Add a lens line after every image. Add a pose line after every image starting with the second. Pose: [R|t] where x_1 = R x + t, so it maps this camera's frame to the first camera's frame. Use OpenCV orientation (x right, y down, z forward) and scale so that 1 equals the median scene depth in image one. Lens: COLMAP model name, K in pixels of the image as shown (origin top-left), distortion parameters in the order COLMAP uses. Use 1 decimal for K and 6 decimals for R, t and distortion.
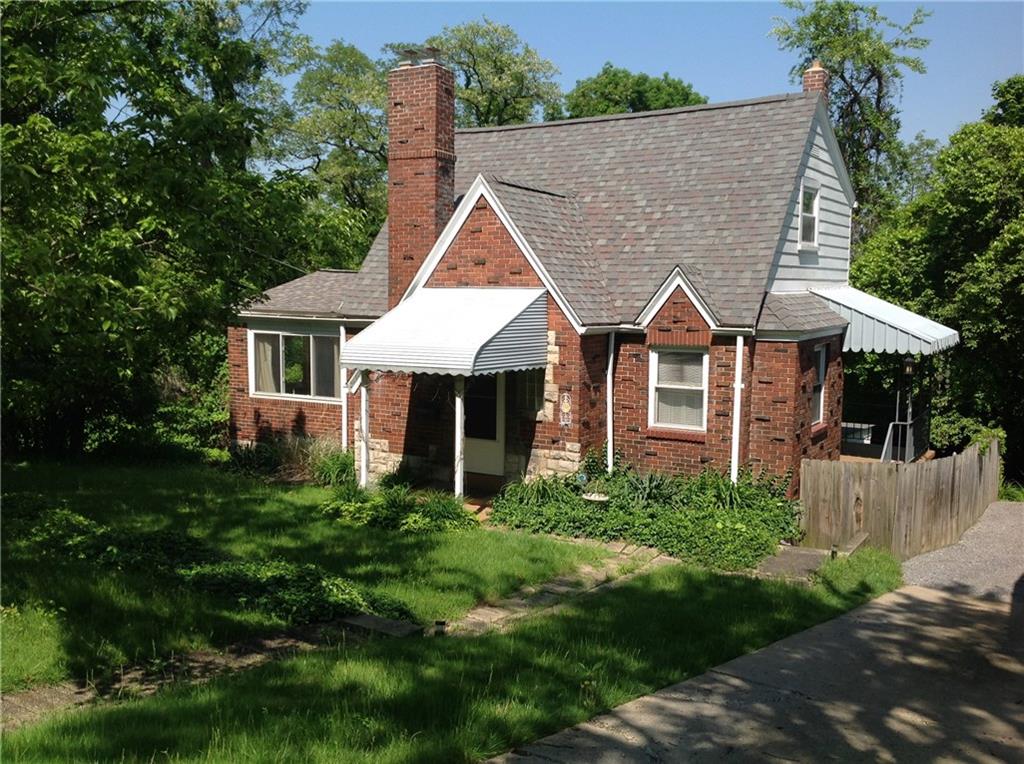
lens RADIAL K [[985.5, 0, 512.0], [0, 985.5, 382.0], [0, 0, 1]] dist [0.178834, -0.418988]
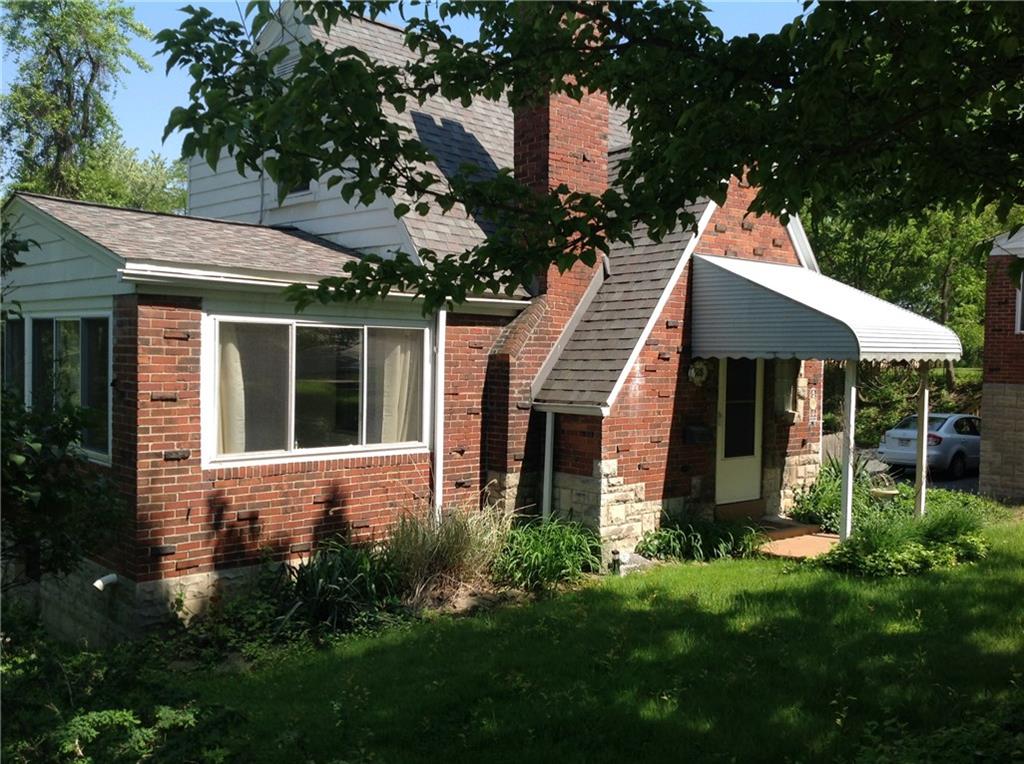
lens RADIAL K [[985.5, 0, 512.0], [0, 985.5, 382.0], [0, 0, 1]] dist [0.178834, -0.418988]
pose [[0.262855, -0.032549, 0.964286, -0.785725], [0.074262, 0.997149, 0.013416, -0.022861], [-0.961973, 0.068083, 0.264523, 0.916864]]
